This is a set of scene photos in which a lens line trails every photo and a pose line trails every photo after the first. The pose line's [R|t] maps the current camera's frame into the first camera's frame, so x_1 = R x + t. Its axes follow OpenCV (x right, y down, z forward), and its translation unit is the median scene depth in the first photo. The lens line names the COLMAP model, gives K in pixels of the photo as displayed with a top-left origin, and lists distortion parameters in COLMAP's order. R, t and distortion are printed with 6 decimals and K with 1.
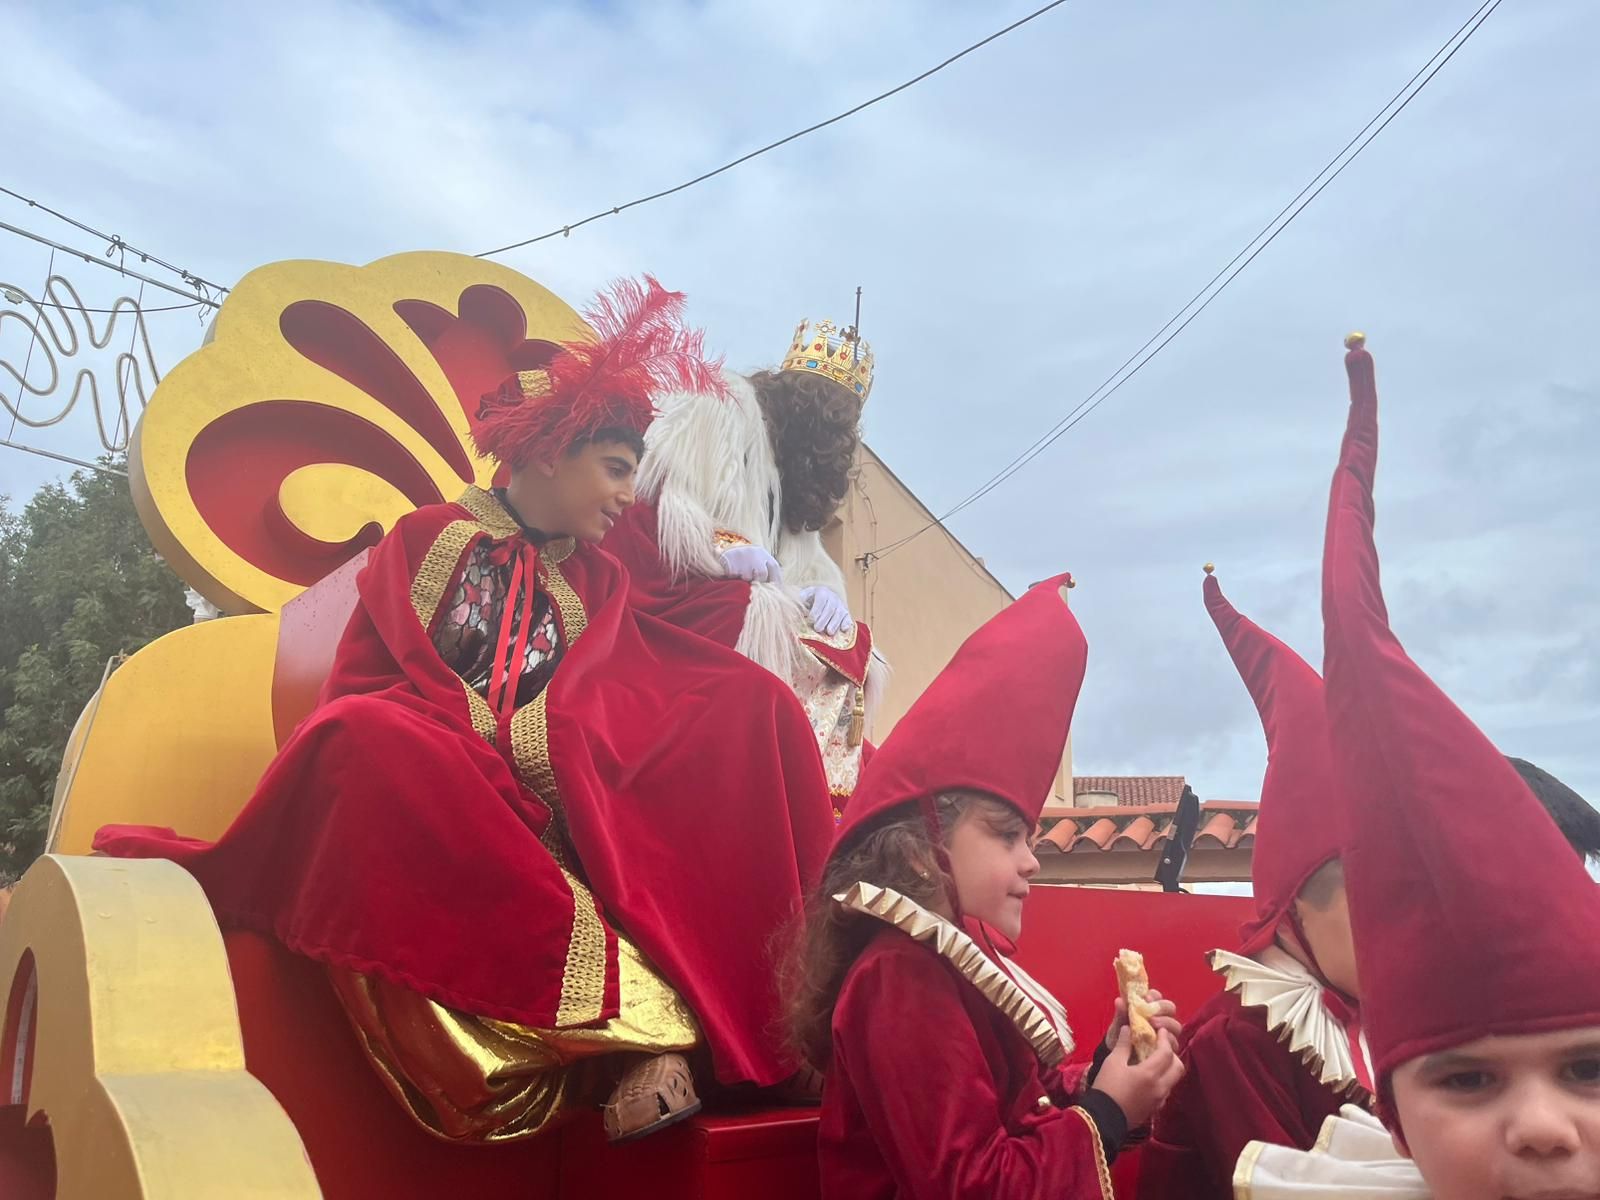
lens RADIAL K [[1212.5, 0, 825.1], [0, 1212.5, 591.0], [0, 0, 1]] dist [0.057738, -0.086373]
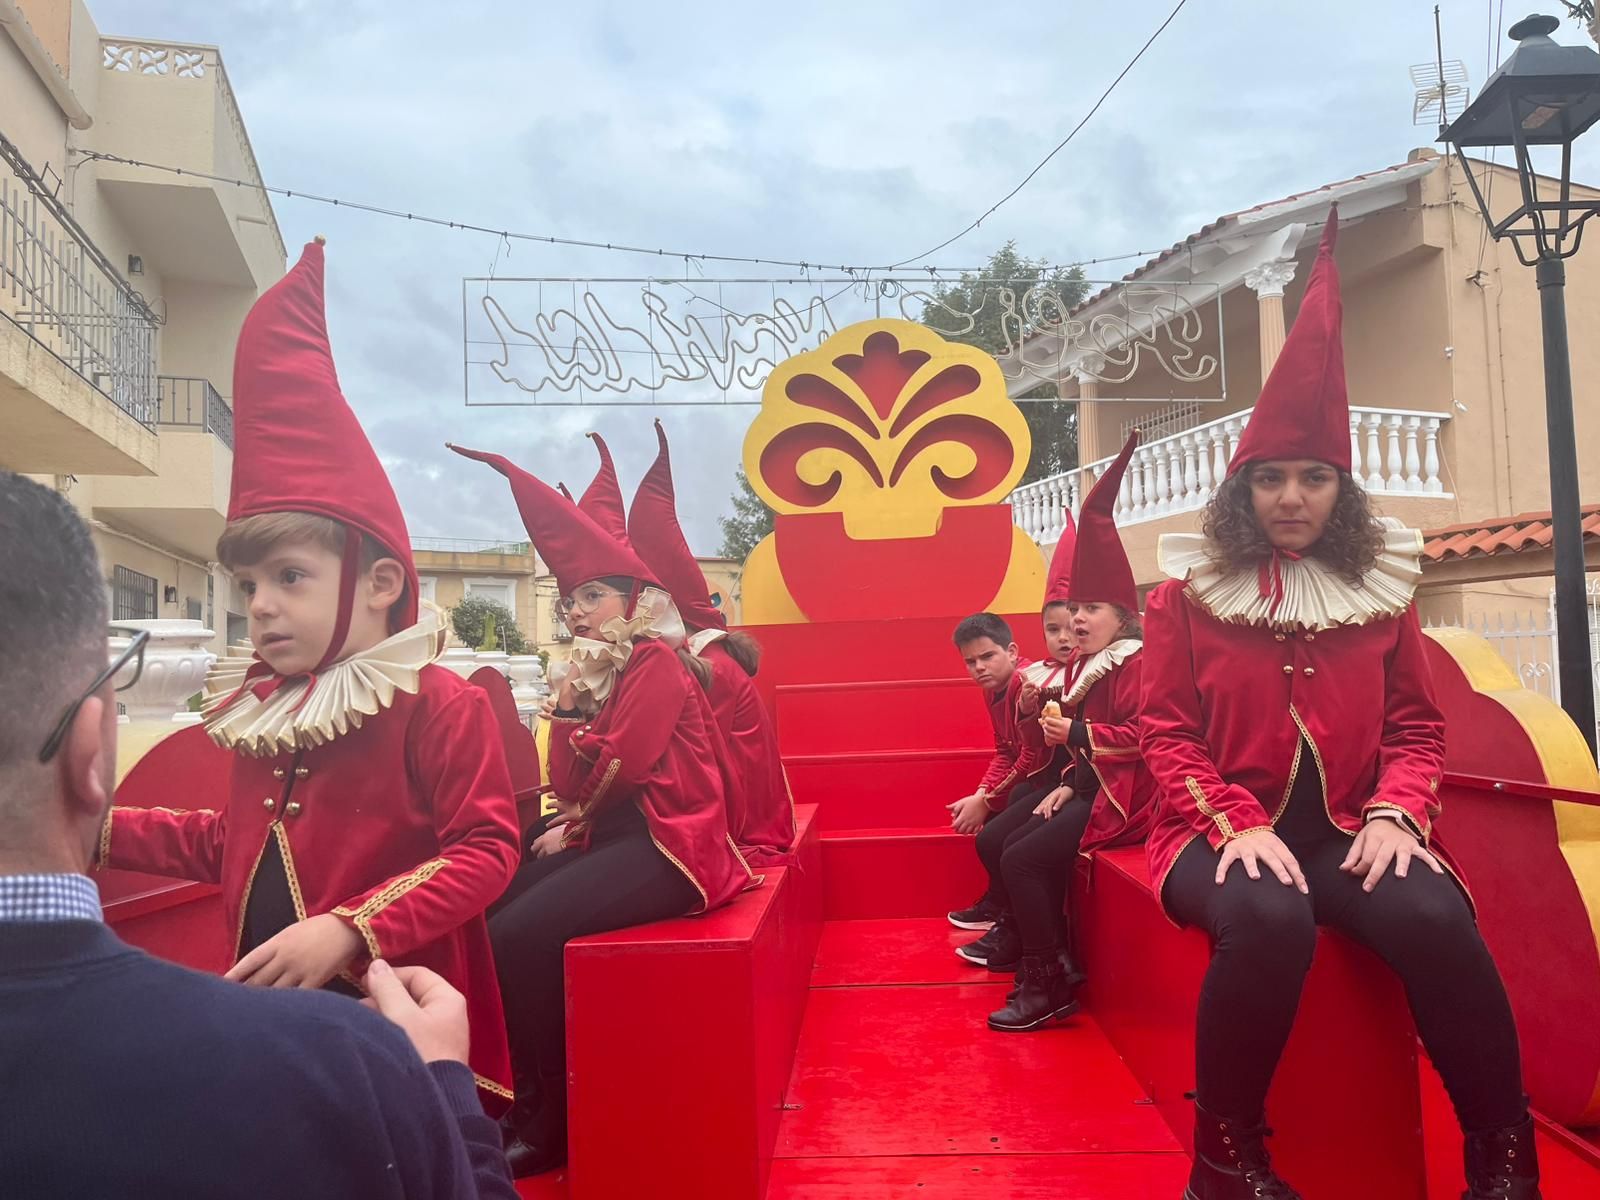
lens RADIAL K [[1212.5, 0, 800.1], [0, 1212.5, 593.6], [0, 0, 1]] dist [0.057738, -0.086373]
pose [[0.740971, -0.076539, -0.667161, 0.506412], [0.222031, 0.965533, 0.135825, -0.075489], [0.633770, -0.248773, 0.732426, -0.350176]]
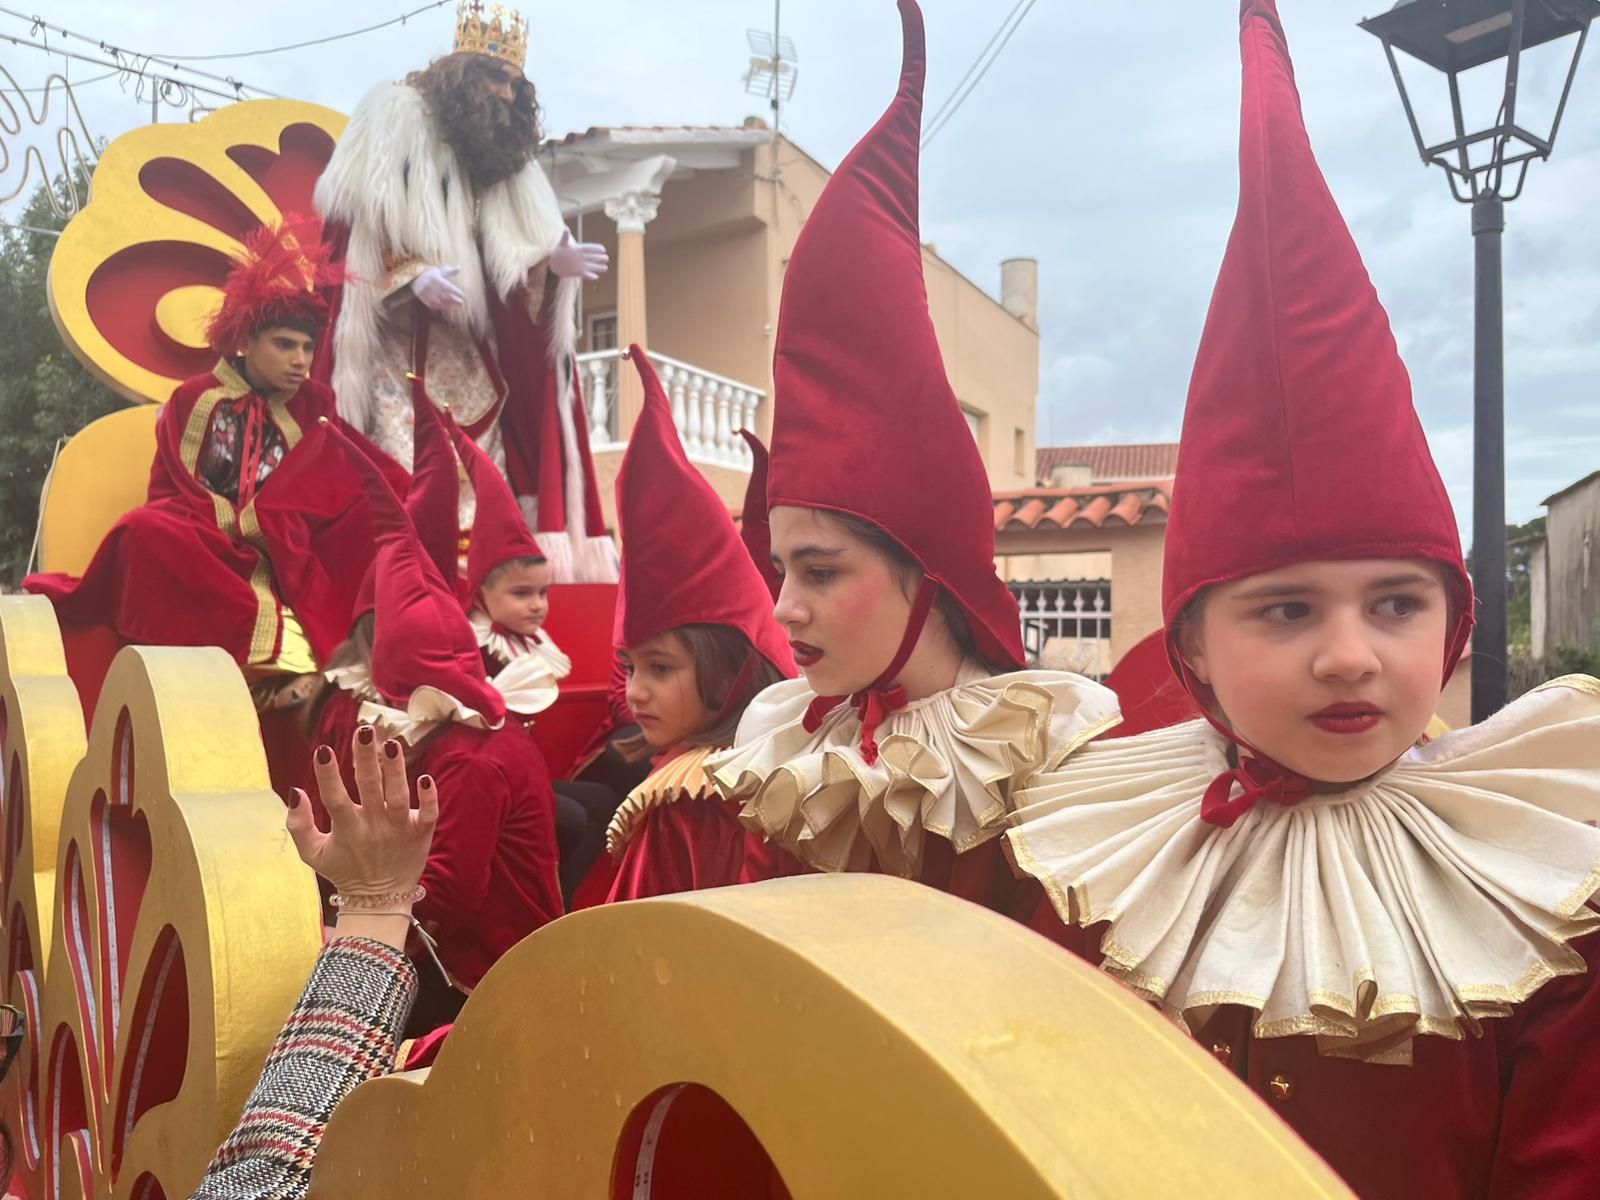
lens RADIAL K [[1212.5, 0, 804.4], [0, 1212.5, 609.0], [0, 0, 1]] dist [0.057738, -0.086373]
pose [[0.999108, -0.015457, -0.039286, 0.158278], [0.025584, 0.961903, 0.272190, -0.052557], [0.033582, -0.272953, 0.961441, -0.194999]]
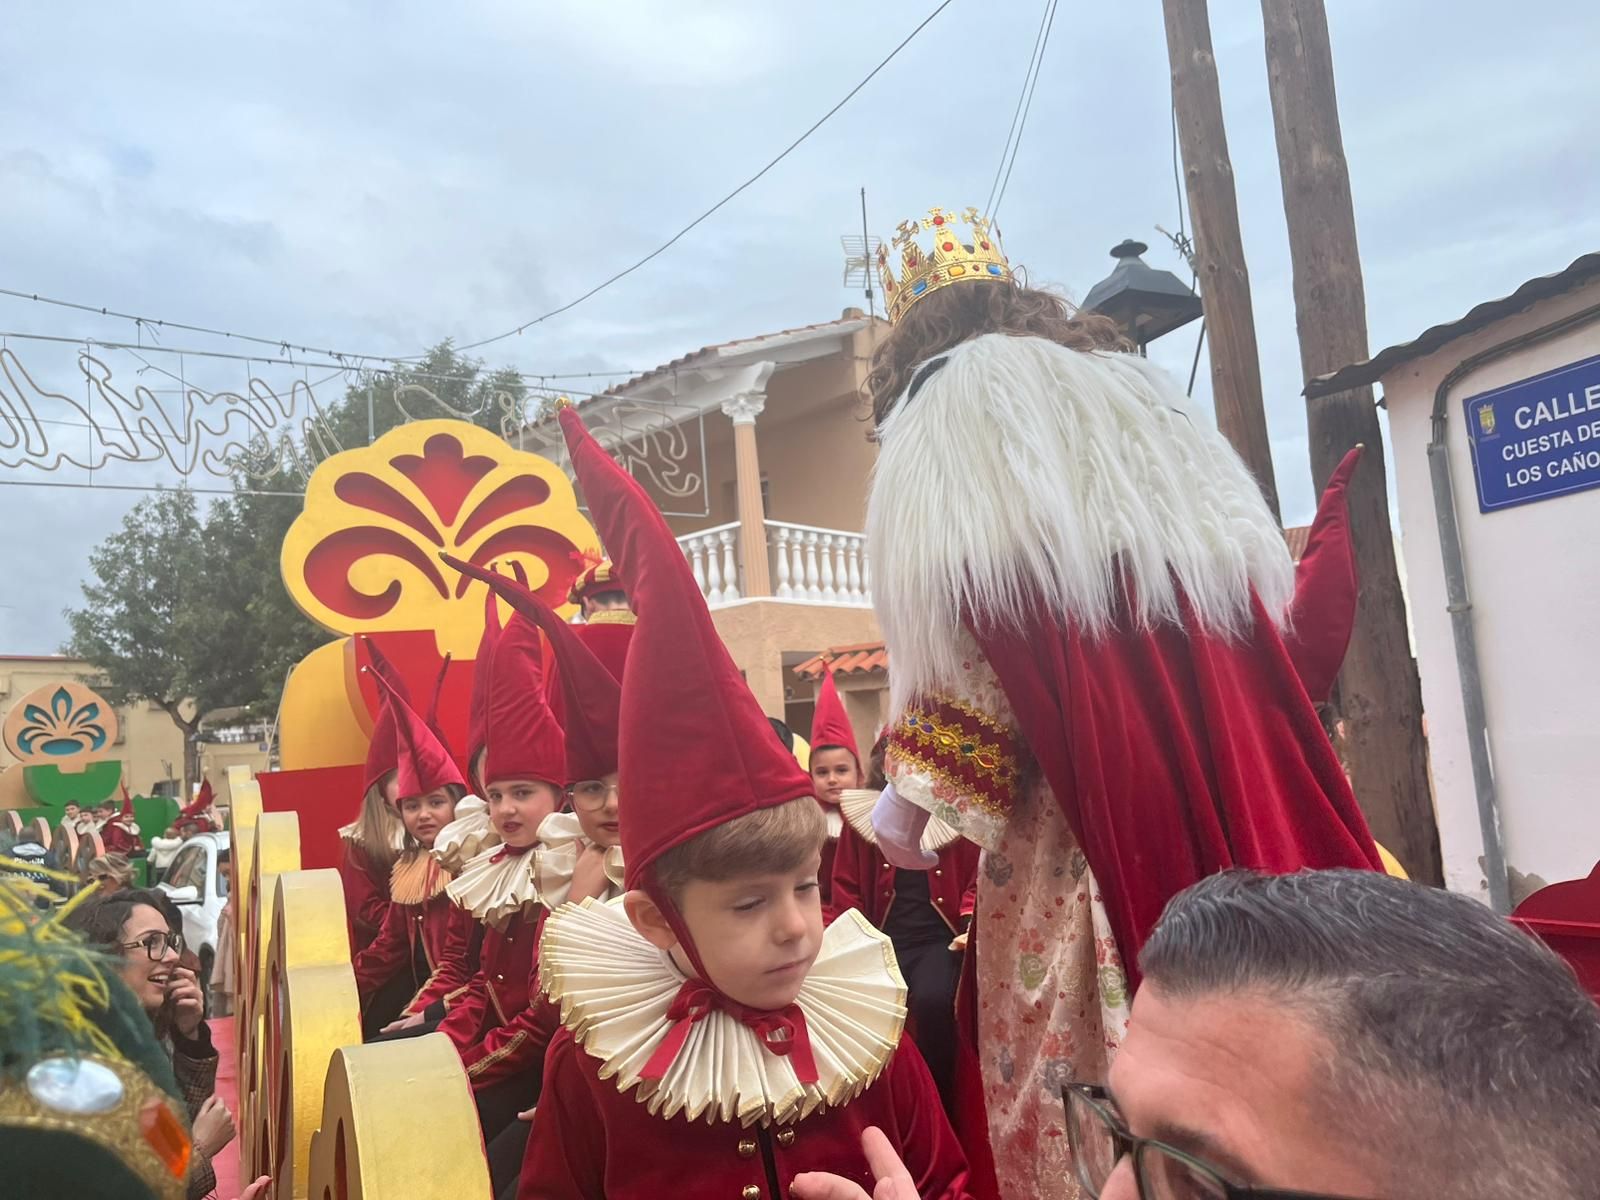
lens RADIAL K [[1212.5, 0, 787.2], [0, 1212.5, 601.9], [0, 0, 1]] dist [0.057738, -0.086373]
pose [[0.964850, -0.109884, -0.238726, 0.363072], [0.150727, 0.975514, 0.160167, -0.120387], [0.215281, -0.190520, 0.957787, -0.399422]]
